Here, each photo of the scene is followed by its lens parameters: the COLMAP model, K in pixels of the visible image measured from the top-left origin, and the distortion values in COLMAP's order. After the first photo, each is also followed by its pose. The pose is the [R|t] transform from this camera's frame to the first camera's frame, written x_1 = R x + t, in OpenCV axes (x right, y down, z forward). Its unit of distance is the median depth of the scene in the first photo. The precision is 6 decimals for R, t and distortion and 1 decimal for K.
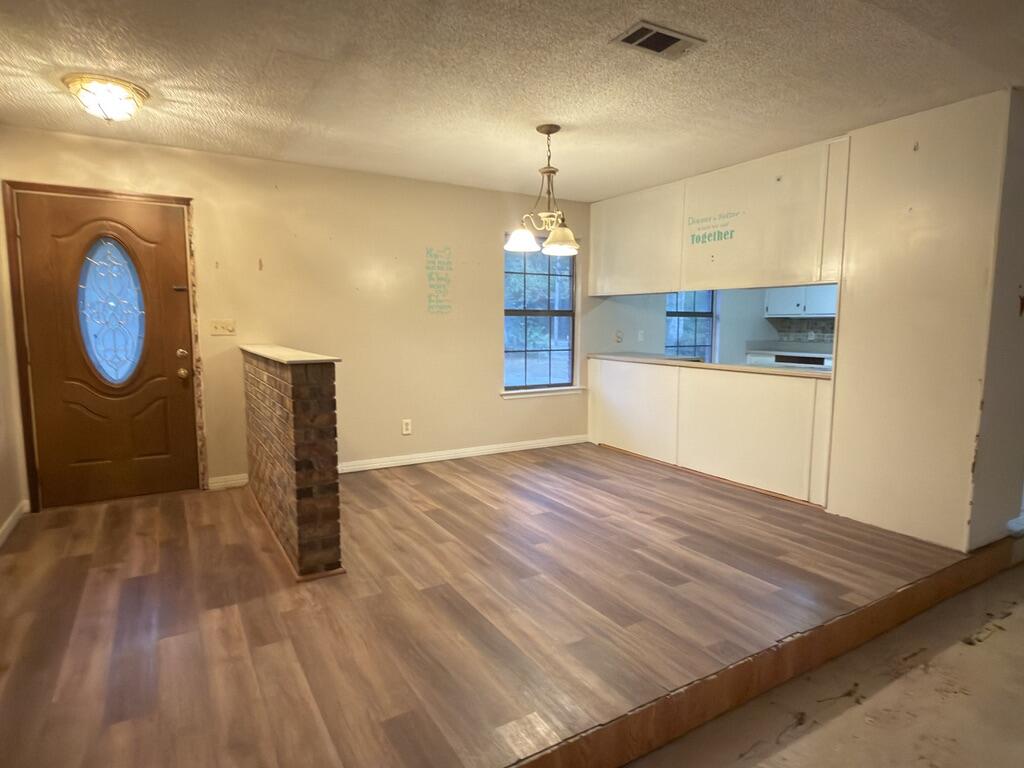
lens RADIAL K [[587.7, 0, 514.9], [0, 587.7, 389.6], [0, 0, 1]] dist [-0.007427, -0.001086]
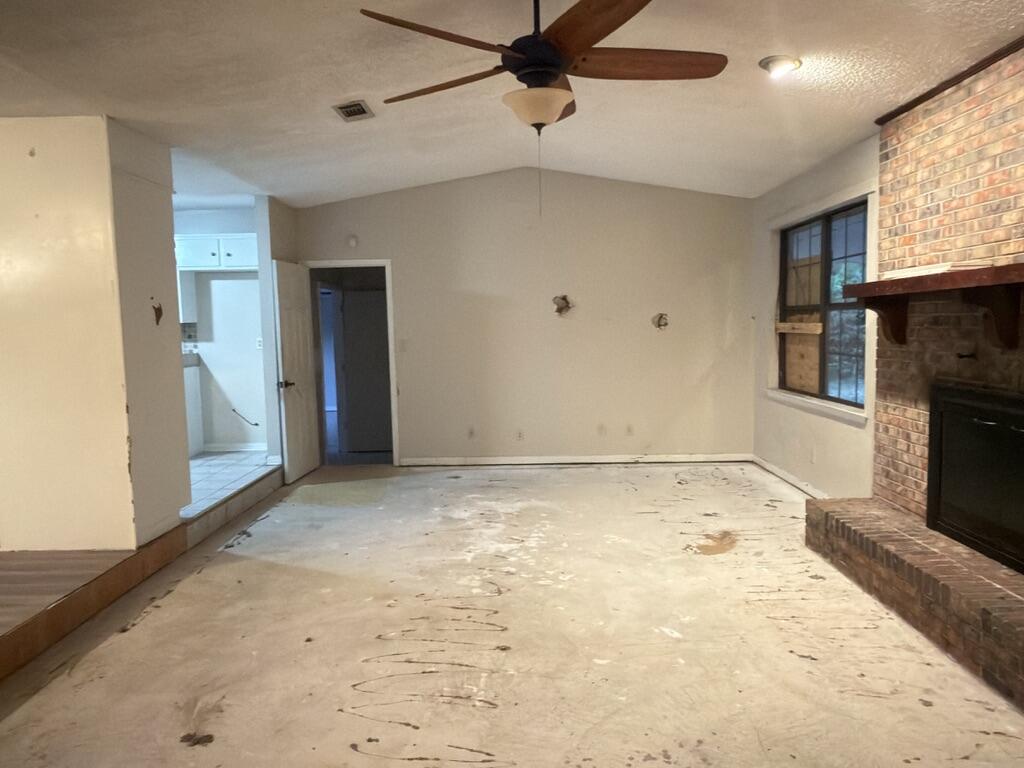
lens RADIAL K [[684.8, 0, 513.7], [0, 684.8, 387.7], [0, 0, 1]] dist [-0.003273, 0.000614]
pose [[0.517062, -0.091832, 0.851008, 0.080755], [0.117075, 0.992472, 0.035964, 0.020279], [-0.847904, 0.081036, 0.523920, -0.194454]]
